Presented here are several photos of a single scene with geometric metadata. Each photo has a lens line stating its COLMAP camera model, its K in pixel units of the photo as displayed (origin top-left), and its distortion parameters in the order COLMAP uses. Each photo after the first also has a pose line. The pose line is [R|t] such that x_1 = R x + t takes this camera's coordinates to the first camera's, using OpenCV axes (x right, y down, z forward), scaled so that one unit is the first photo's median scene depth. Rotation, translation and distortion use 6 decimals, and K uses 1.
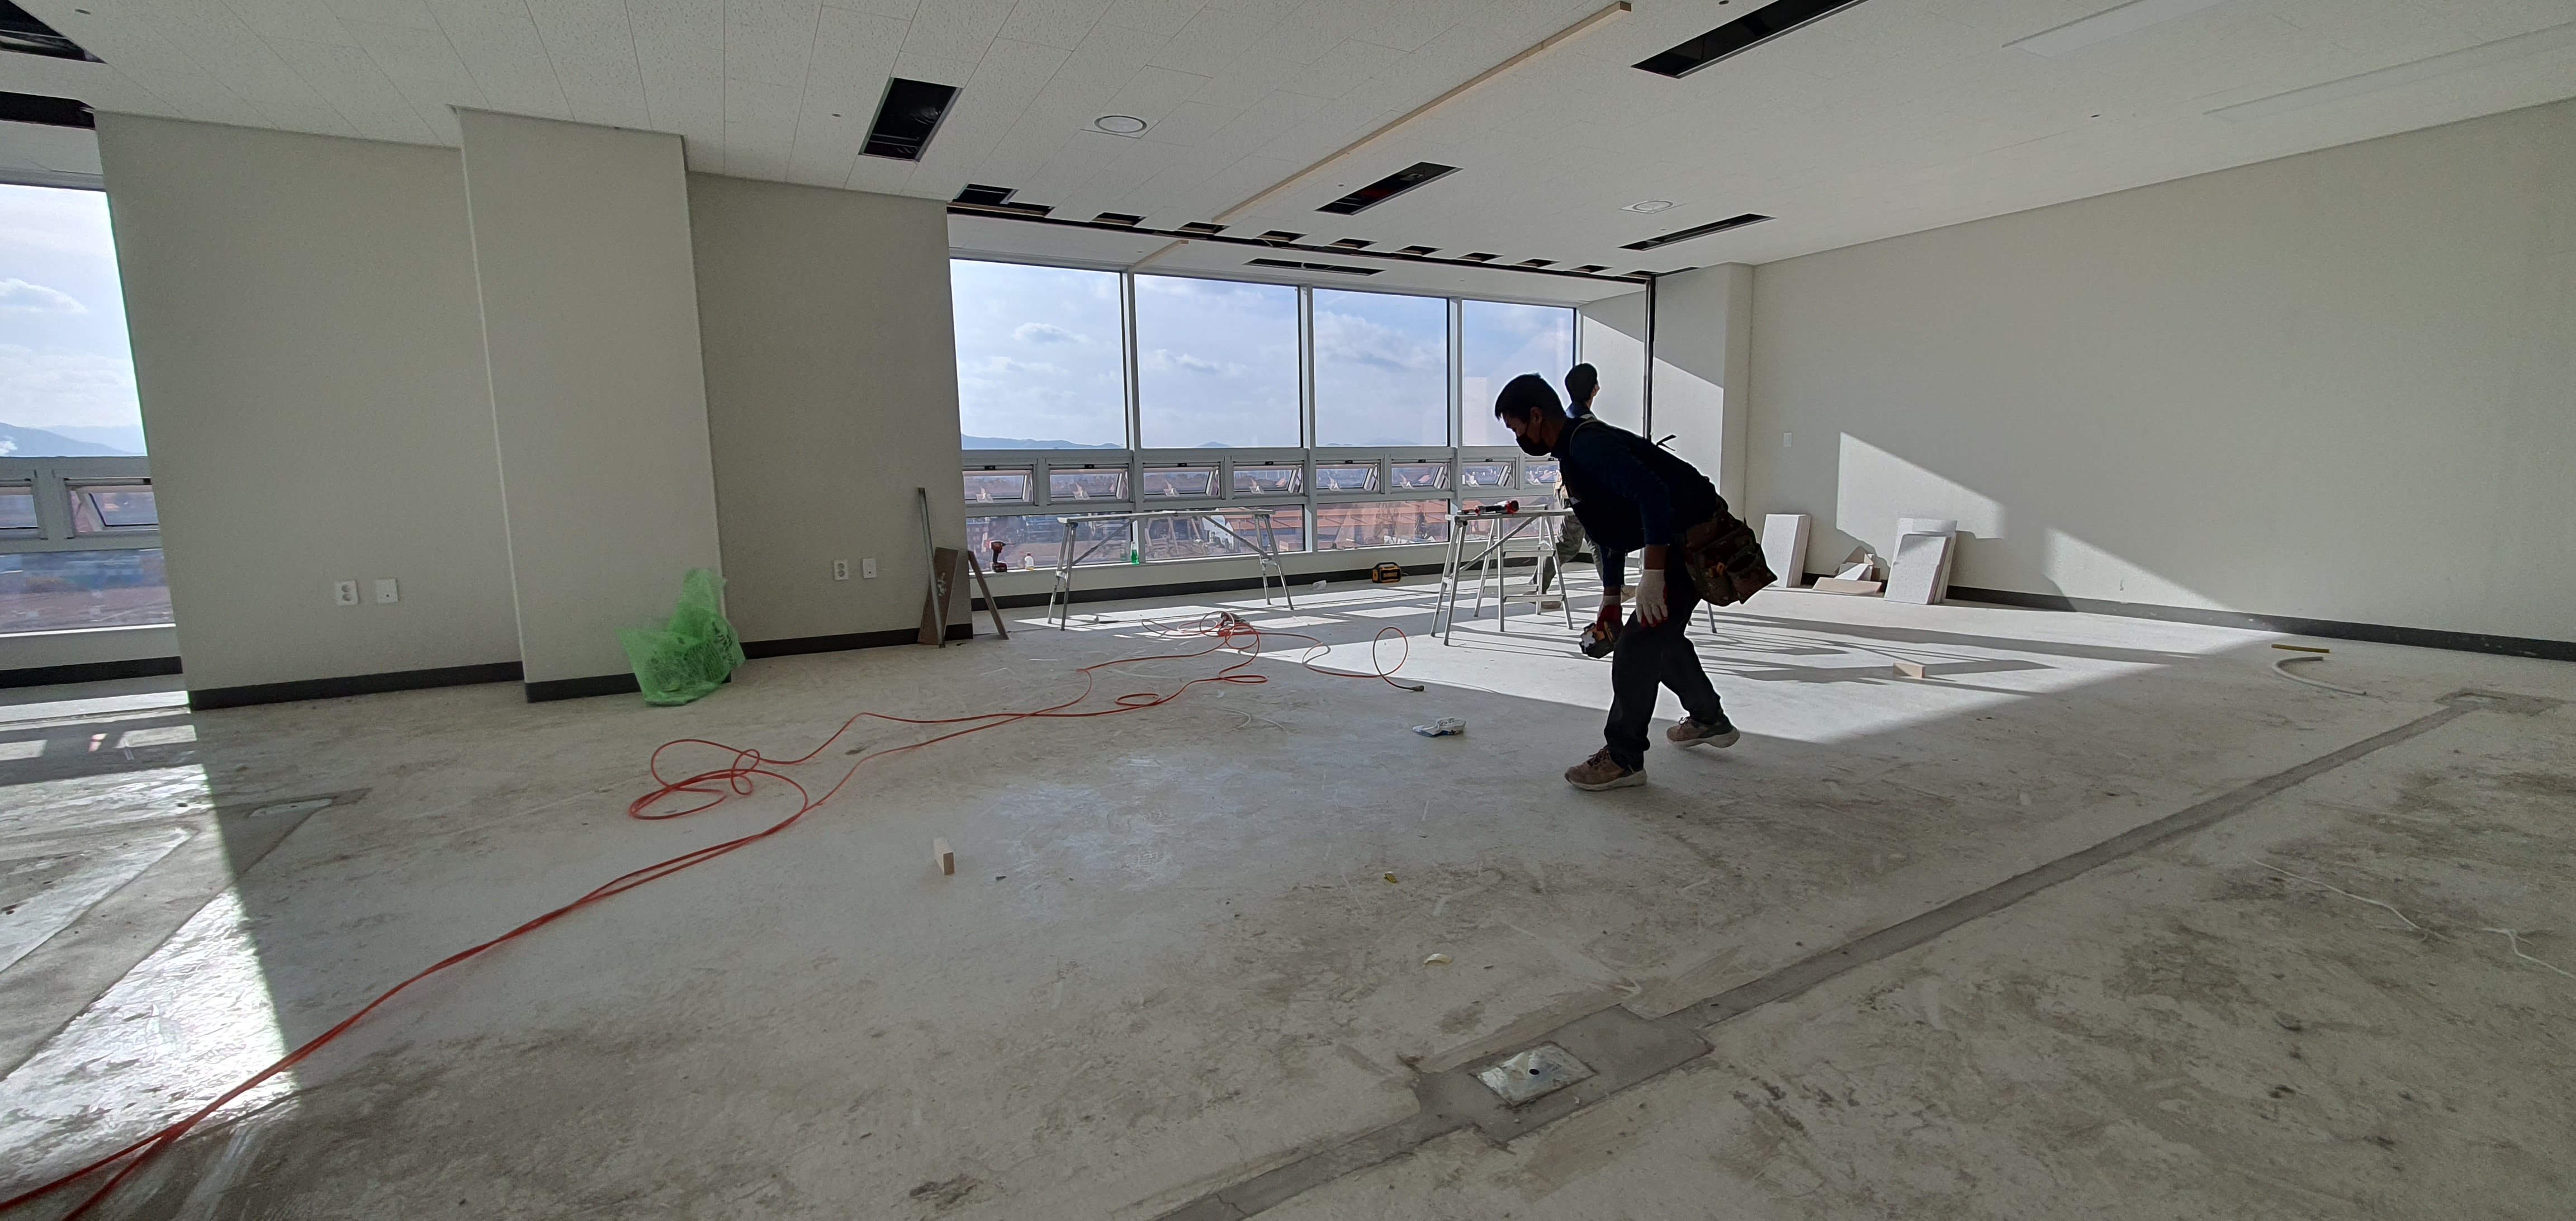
lens RADIAL K [[1029.1, 0, 1327.4], [0, 1029.1, 609.8], [0, 0, 1]] dist [-0.004262, 0.001008]
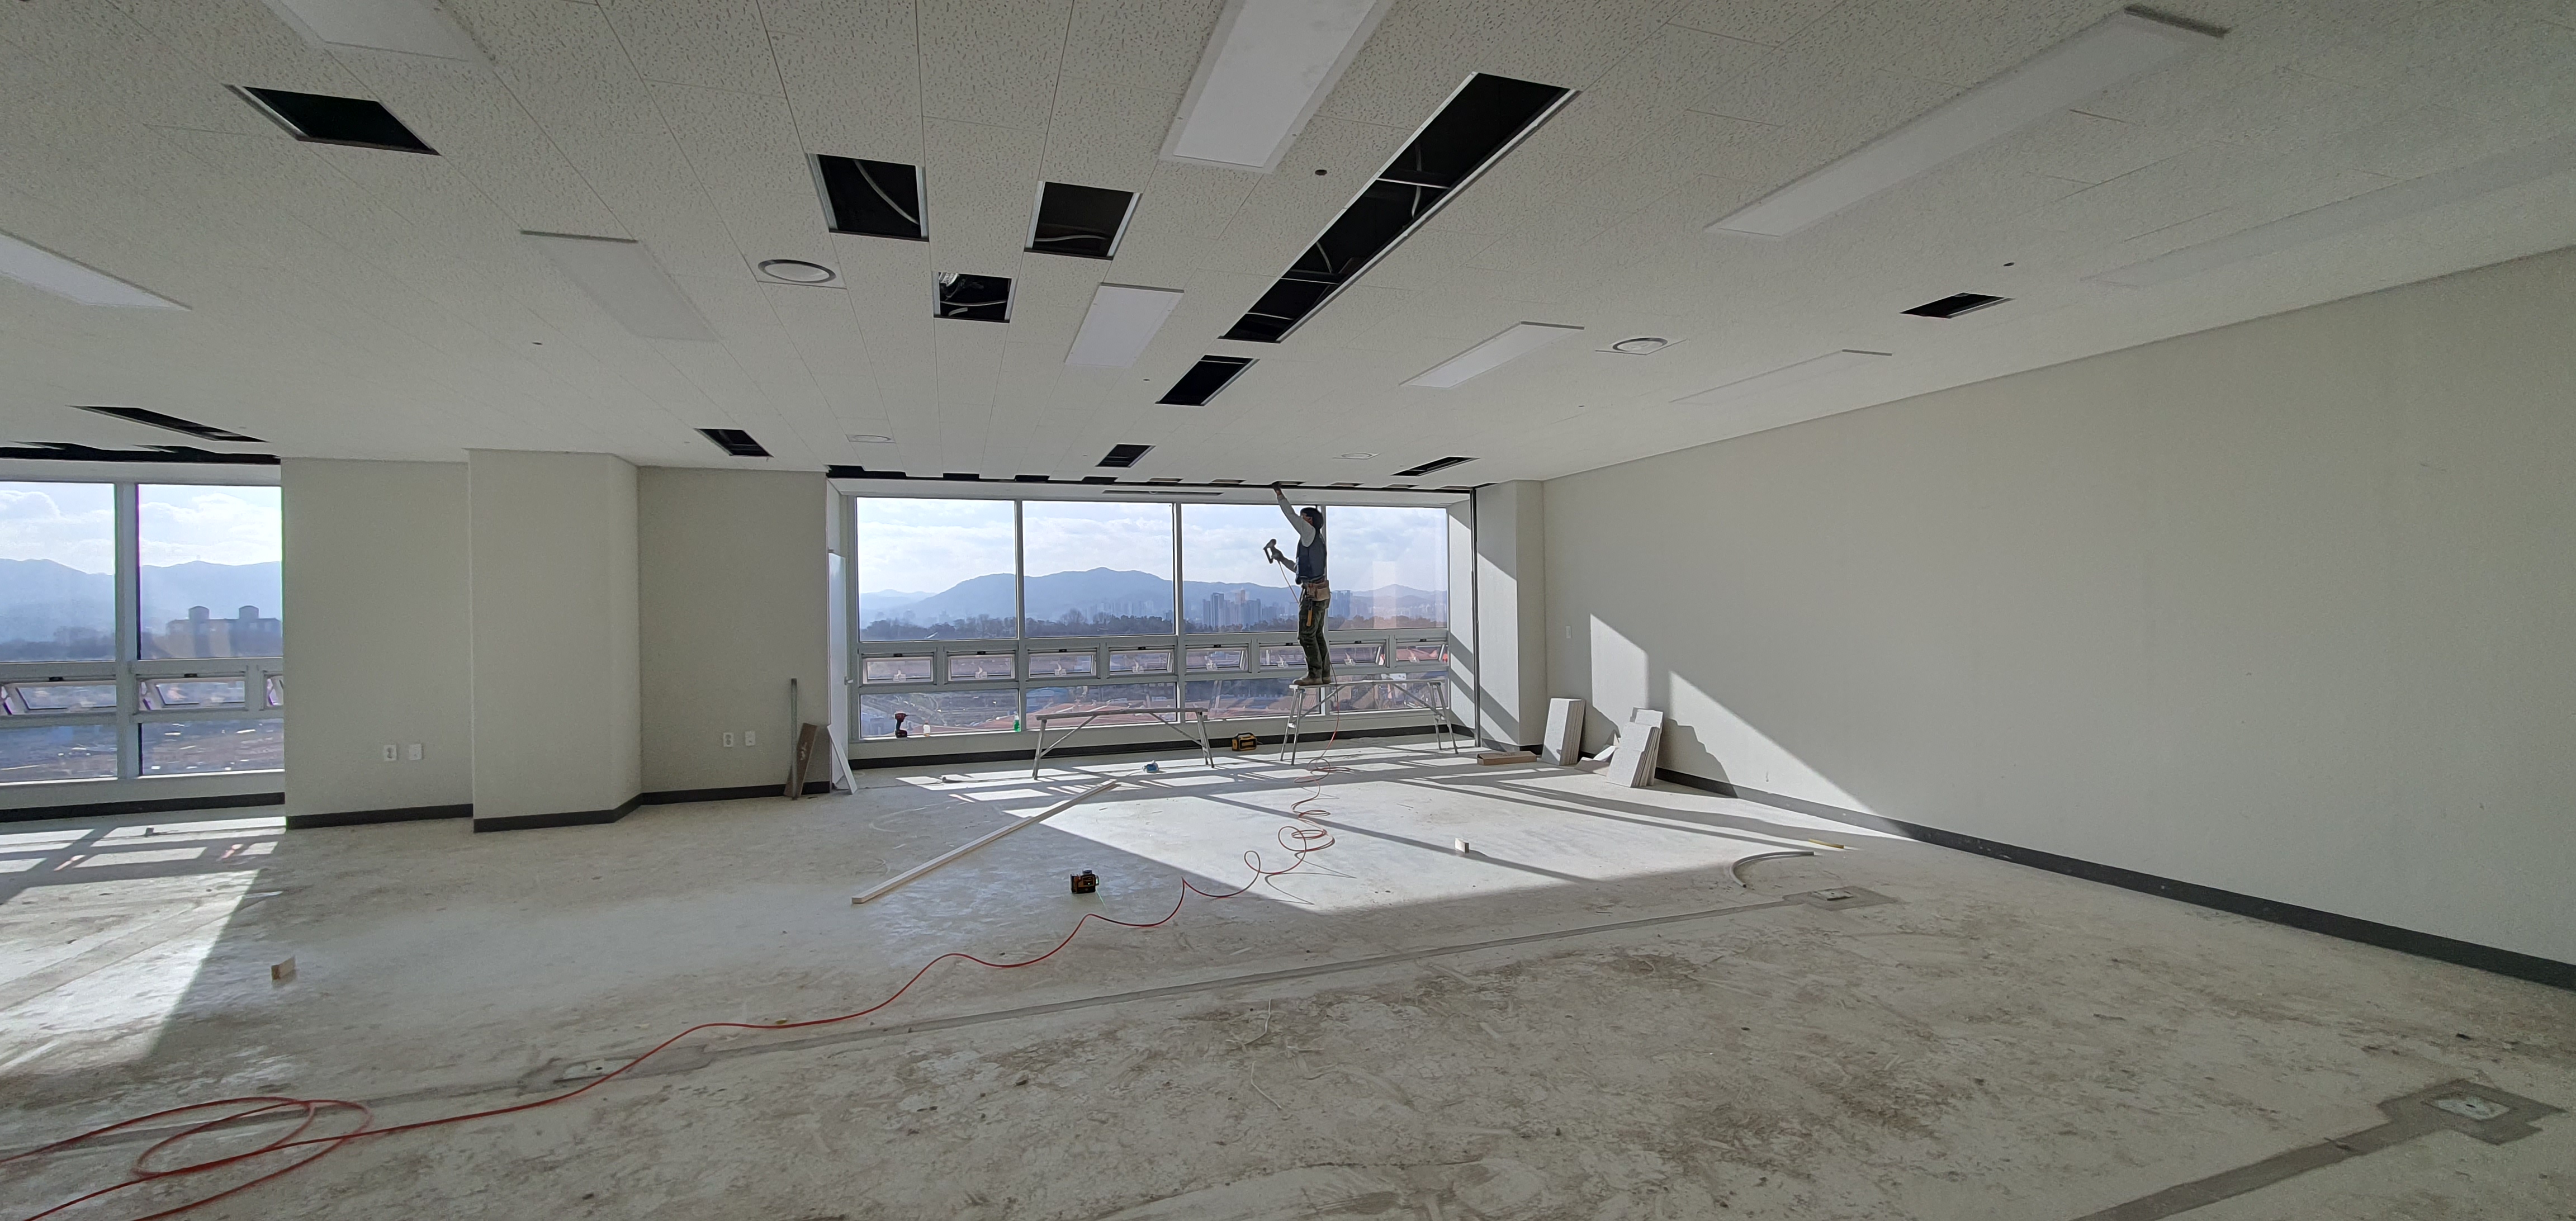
lens RADIAL K [[1029.1, 0, 1316.2], [0, 1029.1, 600.9], [0, 0, 1]] dist [-0.004262, 0.001008]
pose [[0.984035, -0.002422, -0.177960, 0.515704], [-0.023561, 0.989334, -0.143746, -0.042314], [0.176410, 0.145644, 0.973482, -0.197786]]
